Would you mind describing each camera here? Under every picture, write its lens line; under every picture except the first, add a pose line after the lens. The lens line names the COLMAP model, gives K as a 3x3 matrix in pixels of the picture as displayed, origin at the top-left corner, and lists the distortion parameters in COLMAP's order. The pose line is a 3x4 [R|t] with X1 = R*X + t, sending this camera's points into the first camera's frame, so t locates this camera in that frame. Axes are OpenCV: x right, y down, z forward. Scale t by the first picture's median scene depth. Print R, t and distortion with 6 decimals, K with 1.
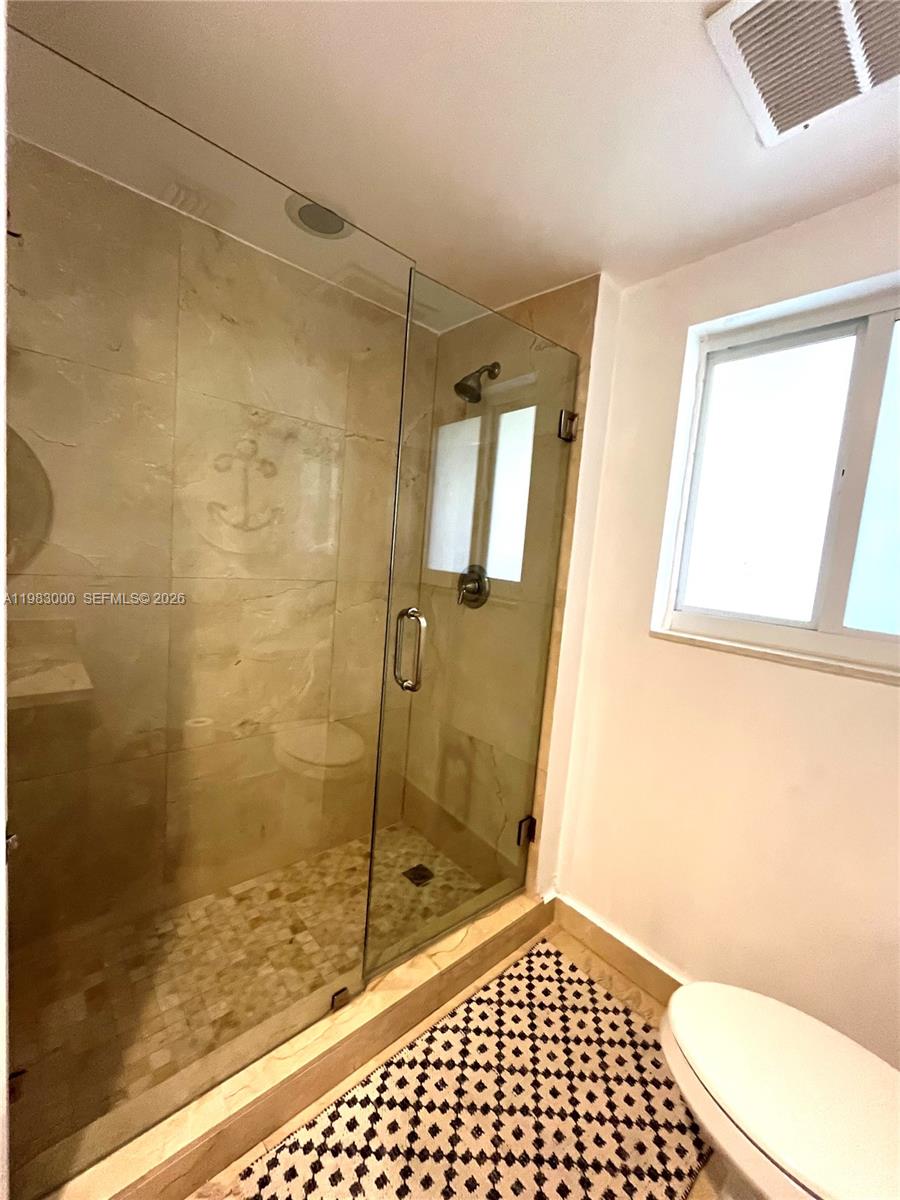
lens RADIAL K [[485.4, 0, 450.2], [0, 485.4, 597.6], [0, 0, 1]] dist [-0.008714, 0.000378]
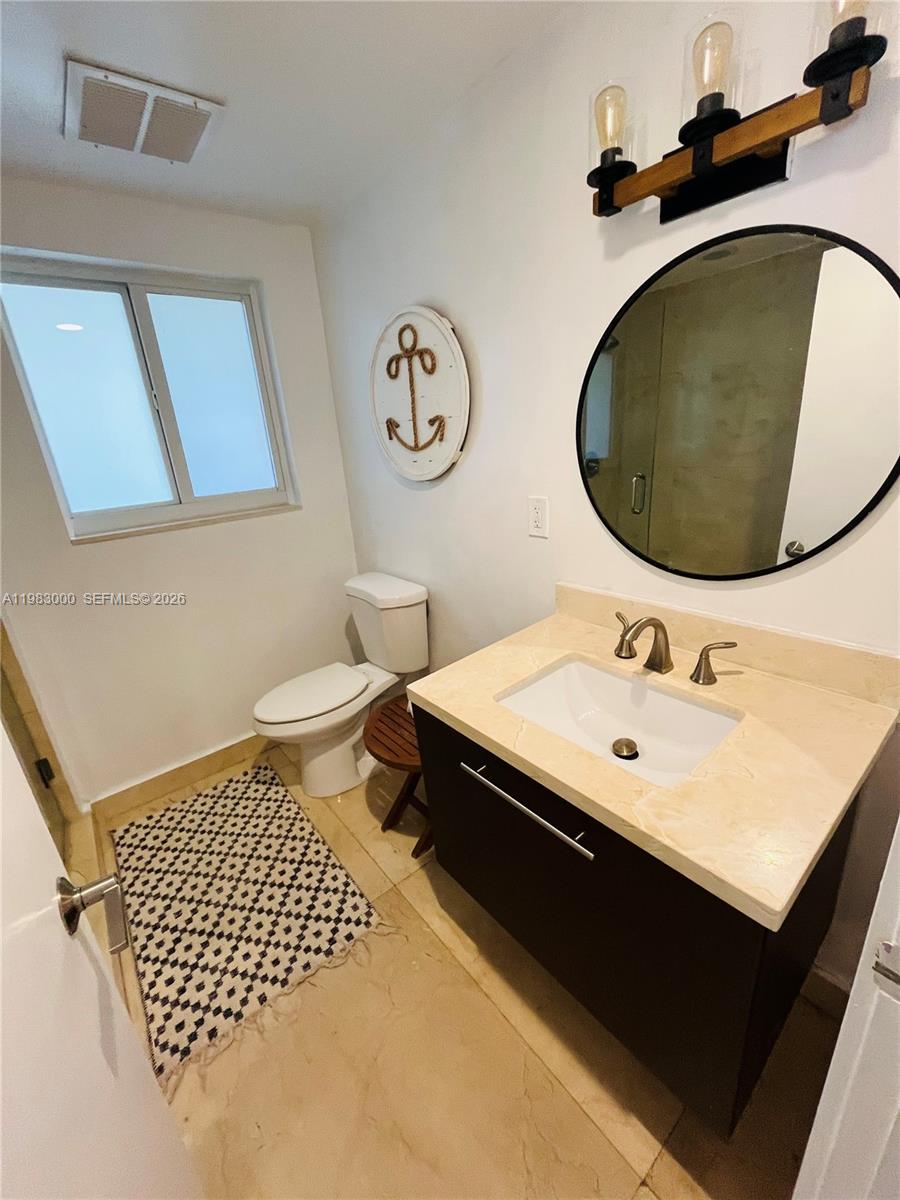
lens RADIAL K [[485.4, 0, 449.4], [0, 485.4, 601.7], [0, 0, 1]] dist [-0.008714, 0.000378]
pose [[0.032740, -0.388909, 0.920694, -0.773950], [0.179942, 0.908429, 0.377329, -0.080504], [-0.983132, 0.153318, 0.099722, 0.038964]]
